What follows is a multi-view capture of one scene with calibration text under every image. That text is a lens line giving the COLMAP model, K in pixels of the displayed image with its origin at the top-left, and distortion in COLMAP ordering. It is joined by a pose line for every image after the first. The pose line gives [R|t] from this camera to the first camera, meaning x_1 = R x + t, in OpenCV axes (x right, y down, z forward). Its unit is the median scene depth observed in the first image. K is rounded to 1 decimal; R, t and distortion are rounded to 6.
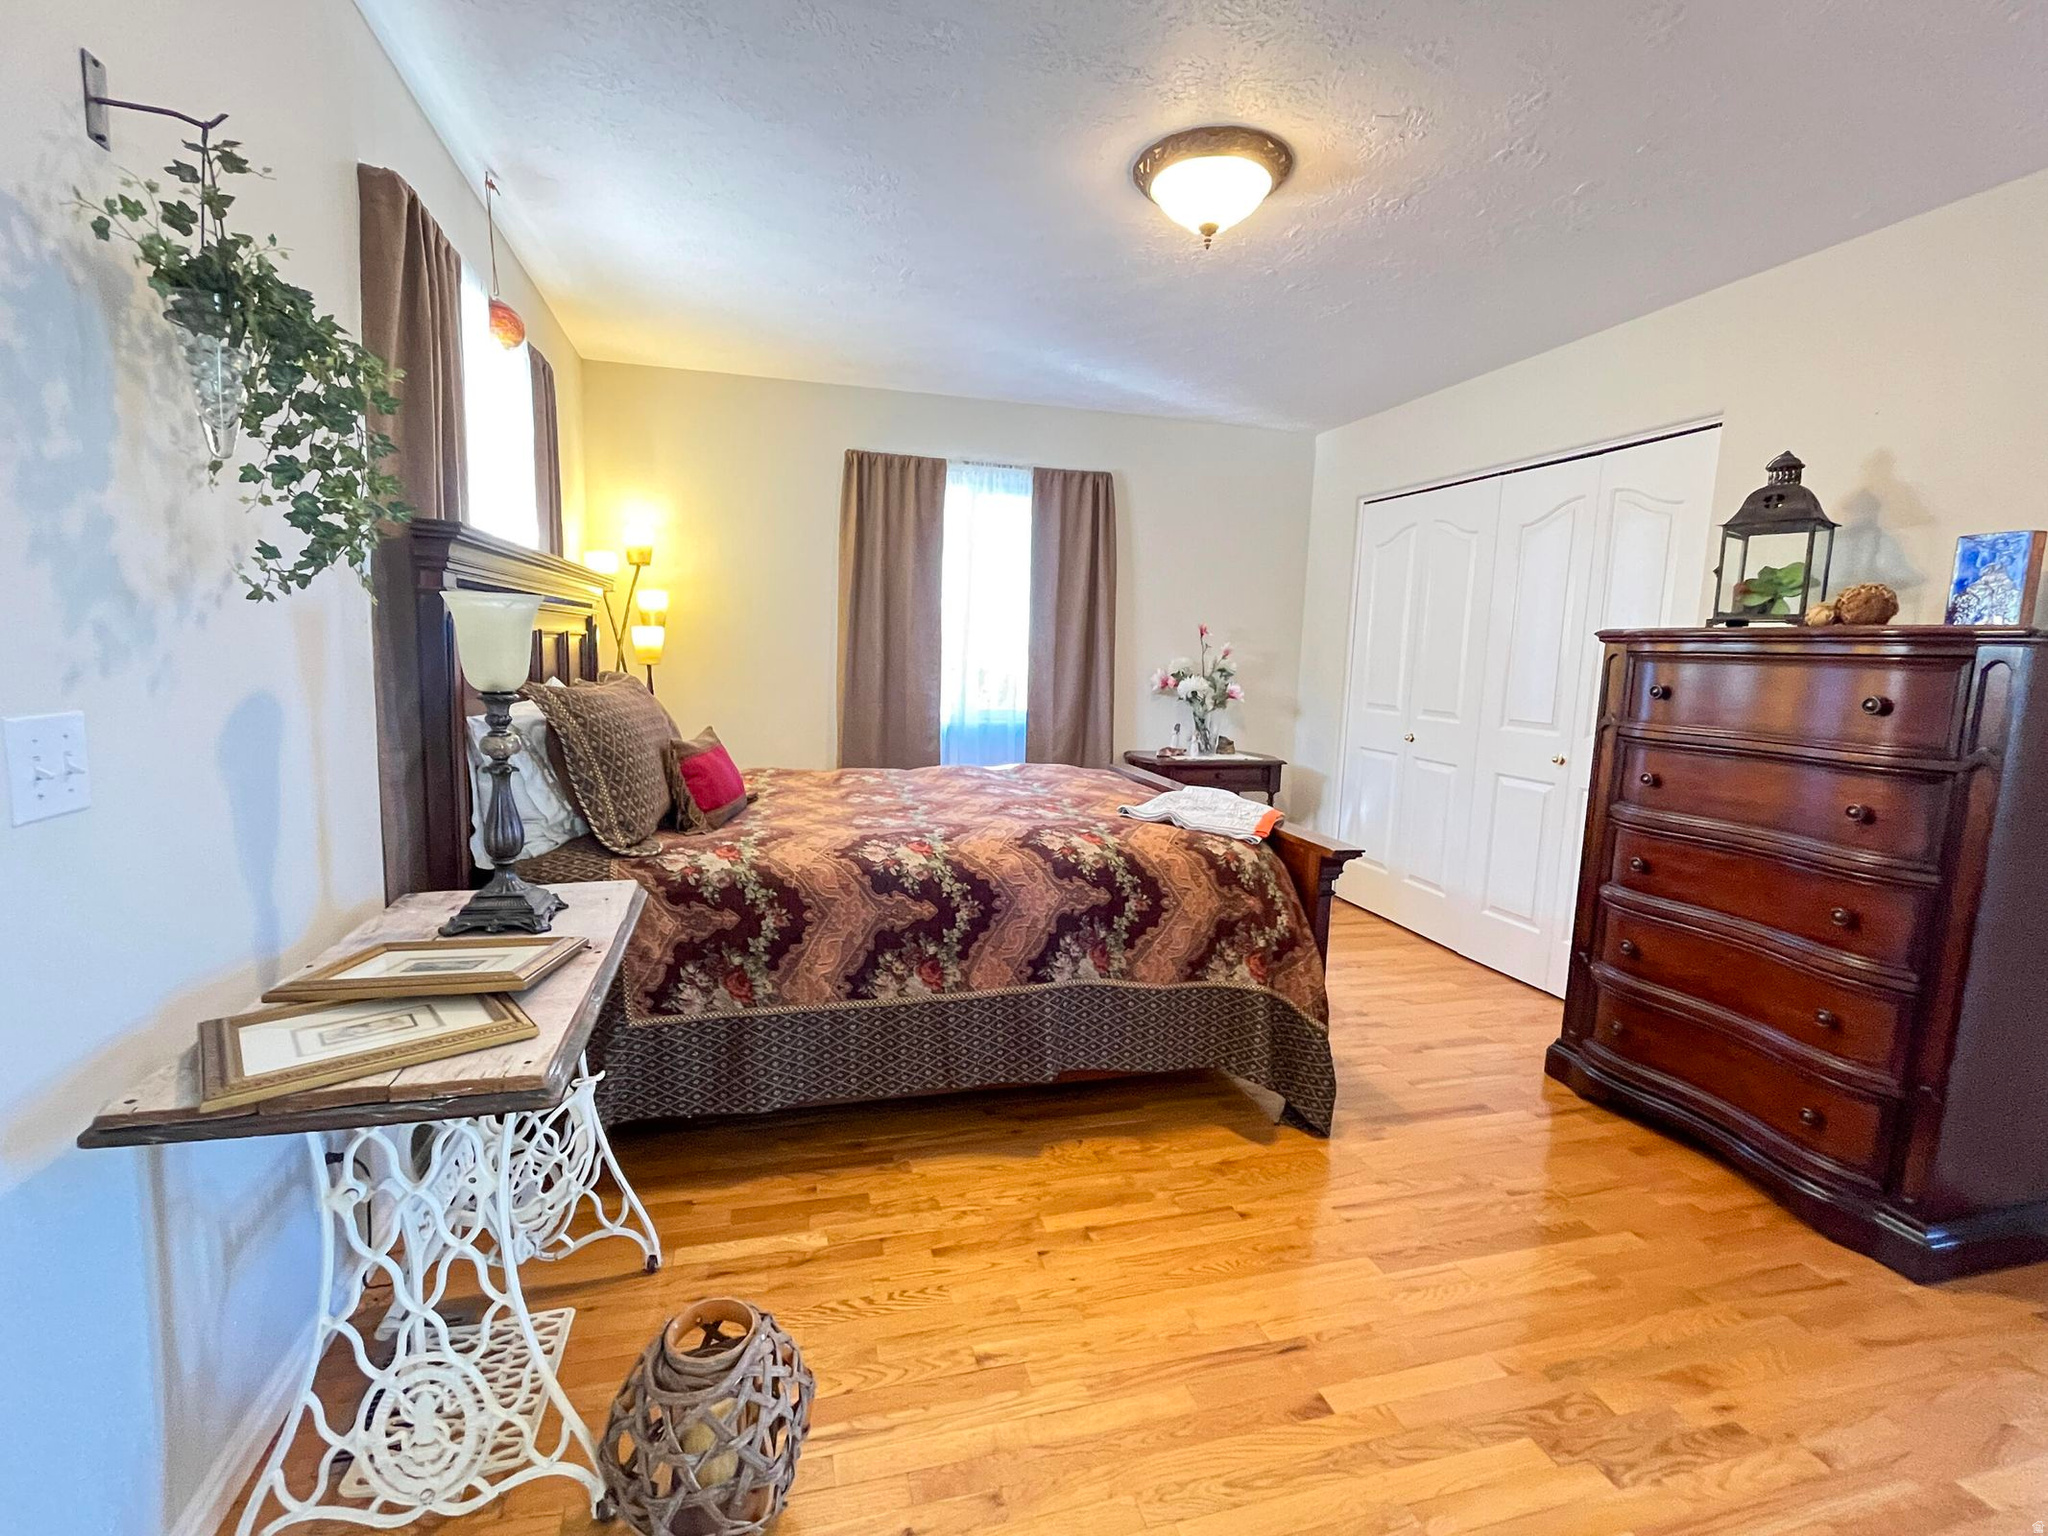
lens RADIAL K [[956.8, 0, 1024.0], [0, 956.8, 768.0], [0, 0, 1]] dist [-0.000655, -0.000067]
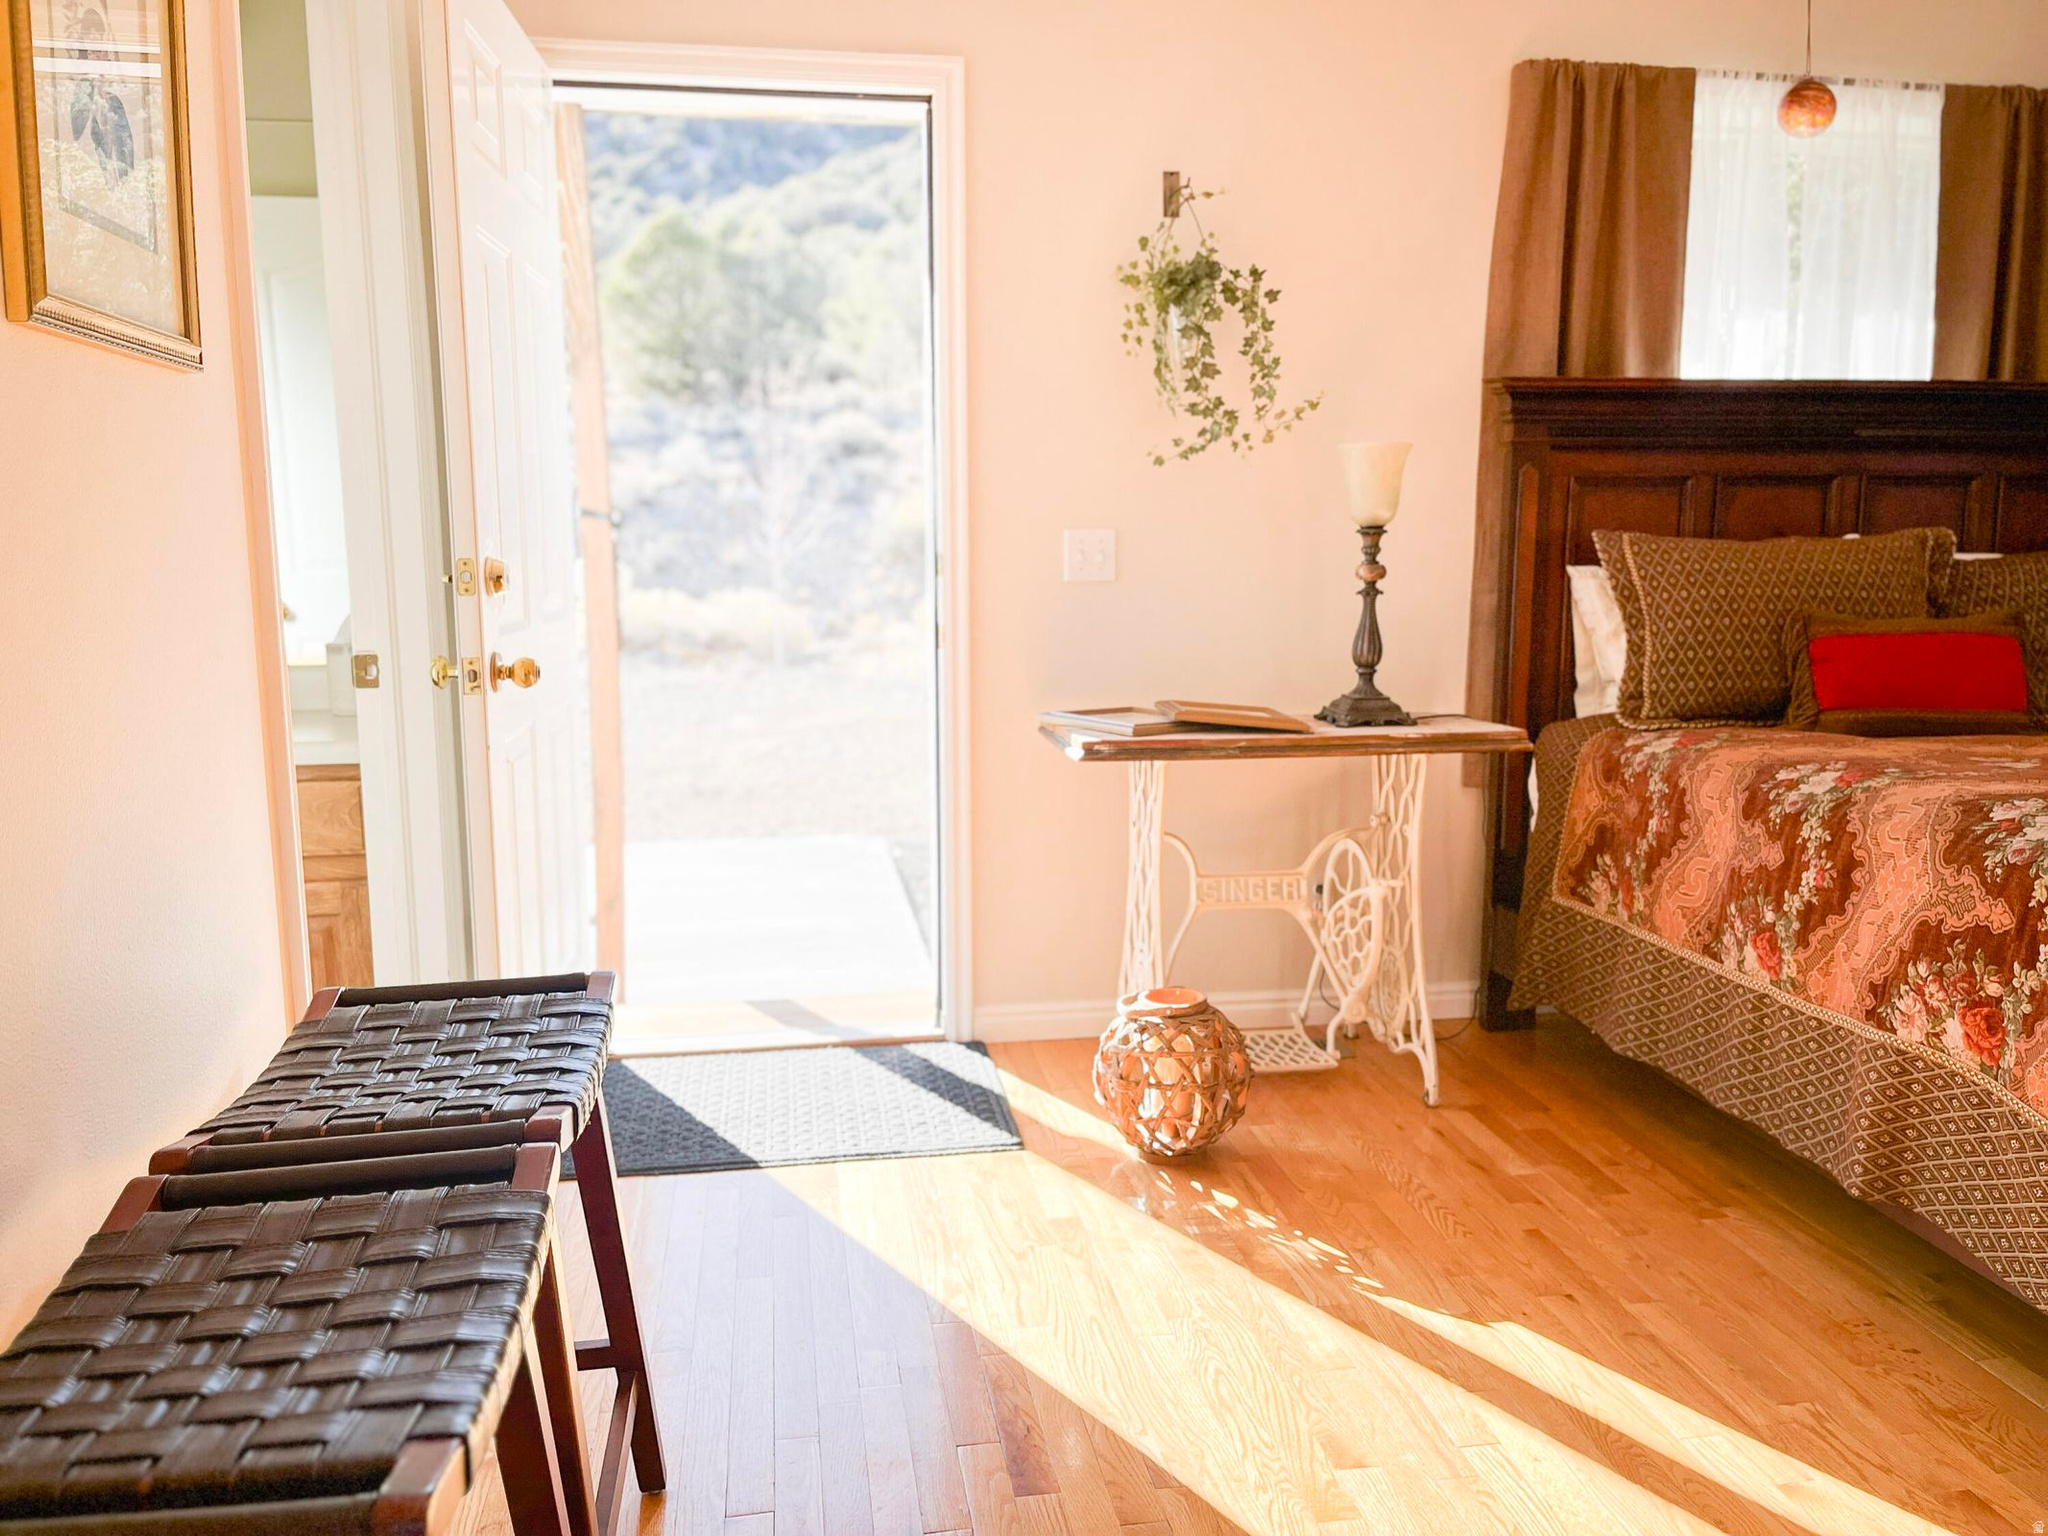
lens RADIAL K [[1537.2, 0, 1024.0], [0, 1537.2, 768.0], [0, 0, 1]] dist [-0.002786, -0.001568]
pose [[-0.102635, 0.110524, -0.988560, 1.029215], [-0.173005, 0.976678, 0.127157, 0.040812], [0.979559, 0.184076, -0.081120, 0.553180]]
